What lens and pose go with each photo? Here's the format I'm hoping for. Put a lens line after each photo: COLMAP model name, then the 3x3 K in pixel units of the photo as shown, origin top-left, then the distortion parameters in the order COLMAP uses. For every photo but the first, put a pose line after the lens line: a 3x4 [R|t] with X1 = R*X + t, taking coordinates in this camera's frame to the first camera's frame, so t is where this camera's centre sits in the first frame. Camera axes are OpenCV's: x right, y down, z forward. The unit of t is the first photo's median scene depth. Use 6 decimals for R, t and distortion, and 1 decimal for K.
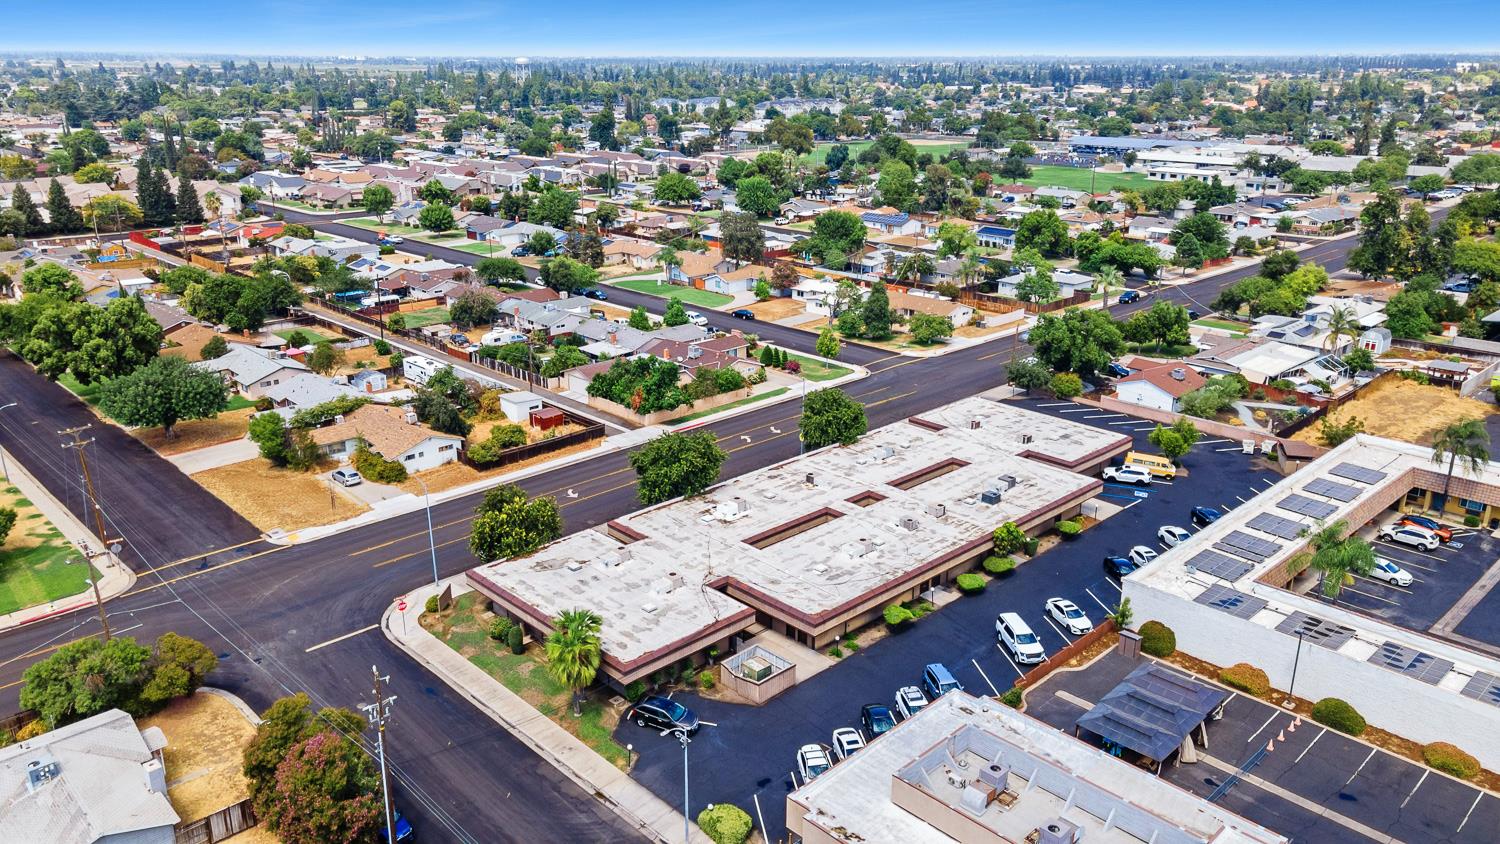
lens RADIAL K [[1090.6, 0, 750.0], [0, 1090.6, 422.0], [0, 0, 1]] dist [0.043323, 0.000595]
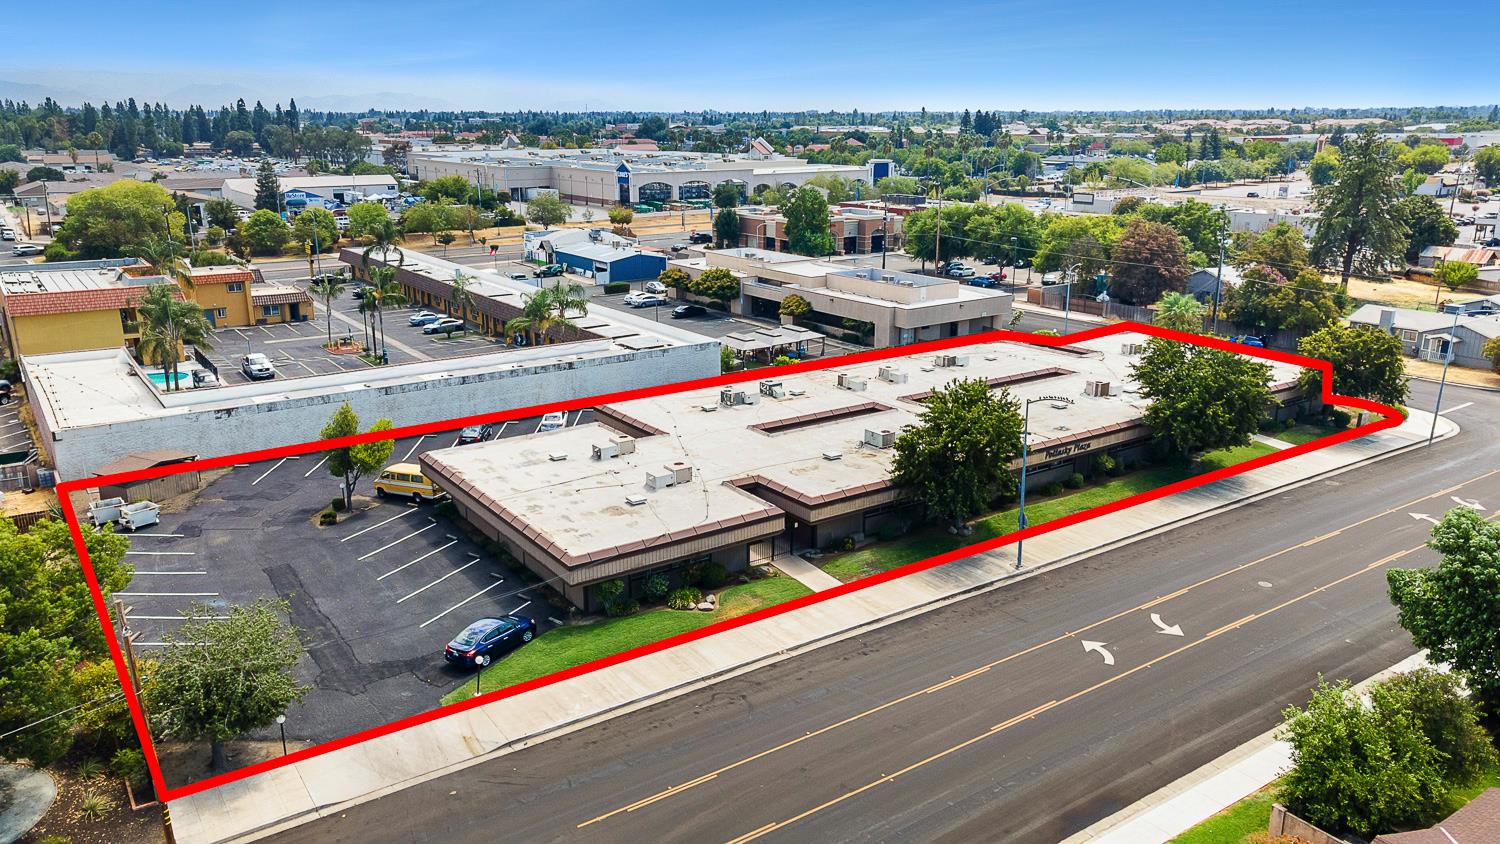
lens RADIAL K [[1096.2, 0, 750.0], [0, 1096.2, 422.0], [0, 0, 1]] dist [0.005602, 0.065136]
pose [[-0.987925, -0.041697, 0.149215, 0.100575], [0.049292, 0.828467, 0.557864, -0.309944], [-0.146881, 0.558483, -0.816408, 1.452959]]
